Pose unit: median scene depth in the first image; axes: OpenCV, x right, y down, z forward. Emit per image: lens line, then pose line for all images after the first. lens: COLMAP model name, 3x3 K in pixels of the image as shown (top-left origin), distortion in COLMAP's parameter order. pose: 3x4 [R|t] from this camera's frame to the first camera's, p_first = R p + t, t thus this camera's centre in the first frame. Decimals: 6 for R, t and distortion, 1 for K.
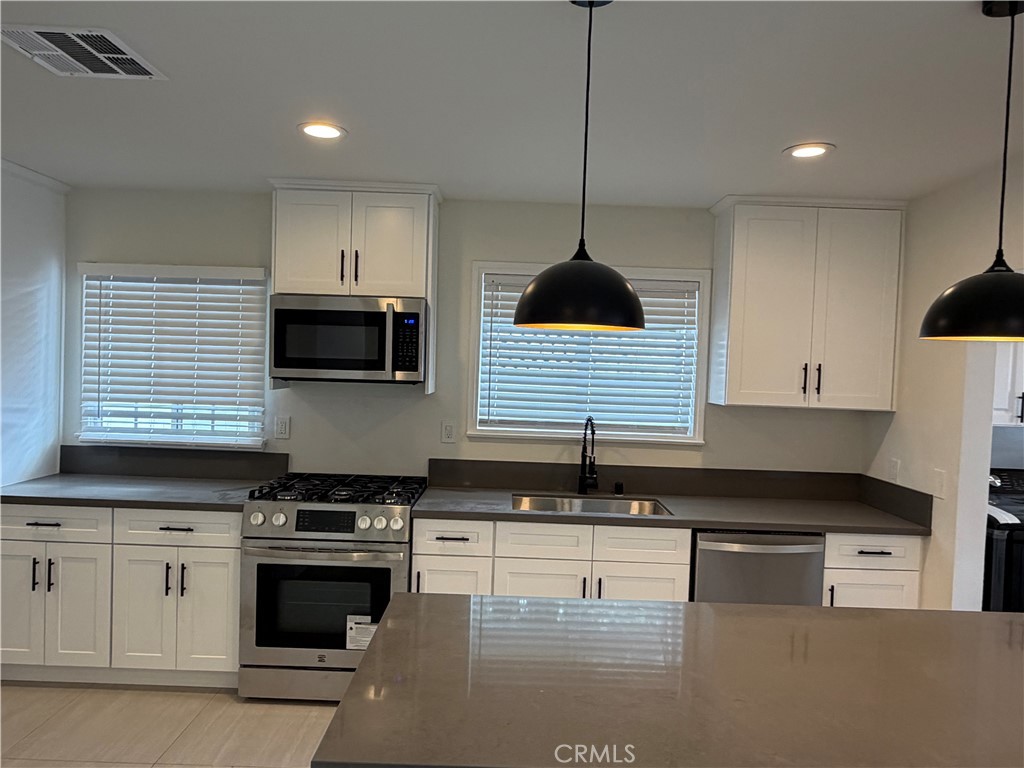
lens RADIAL K [[713.0, 0, 513.9], [0, 713.0, 377.9], [0, 0, 1]] dist [-0.000950, -0.000635]
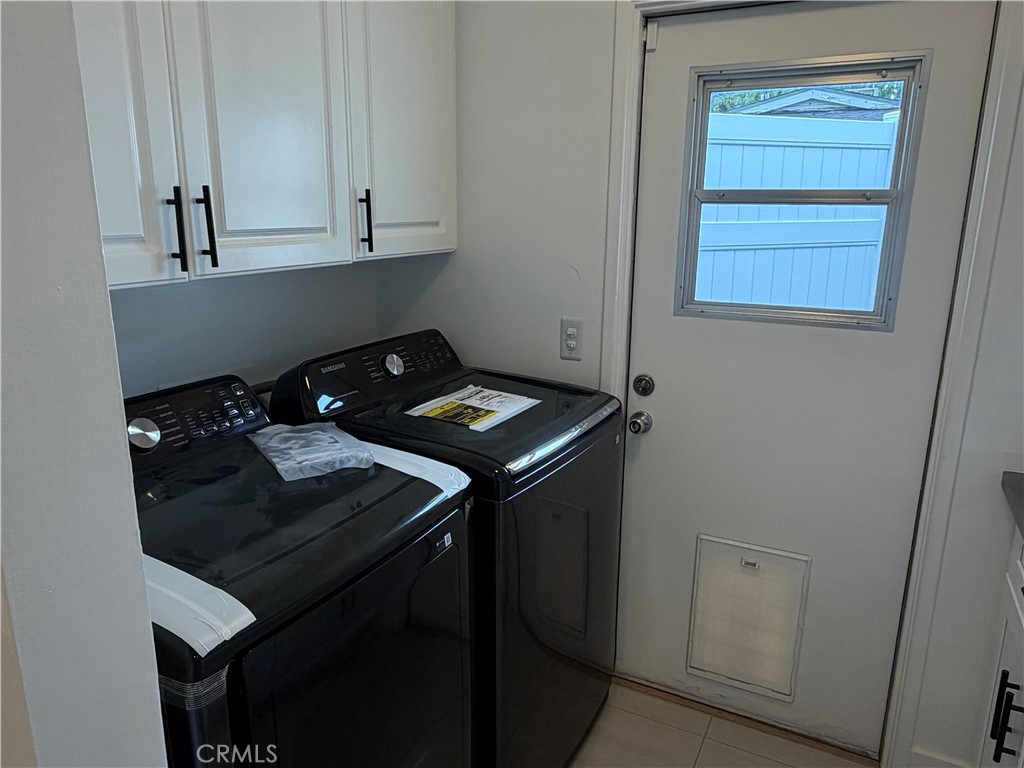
lens RADIAL K [[713.0, 0, 505.6], [0, 713.0, 381.3], [0, 0, 1]] dist [-0.000950, -0.000635]
pose [[0.456554, -0.242005, 0.856150, 0.450860], [0.030113, 0.965947, 0.256983, 0.027549], [-0.889186, -0.091546, 0.448294, 0.669482]]
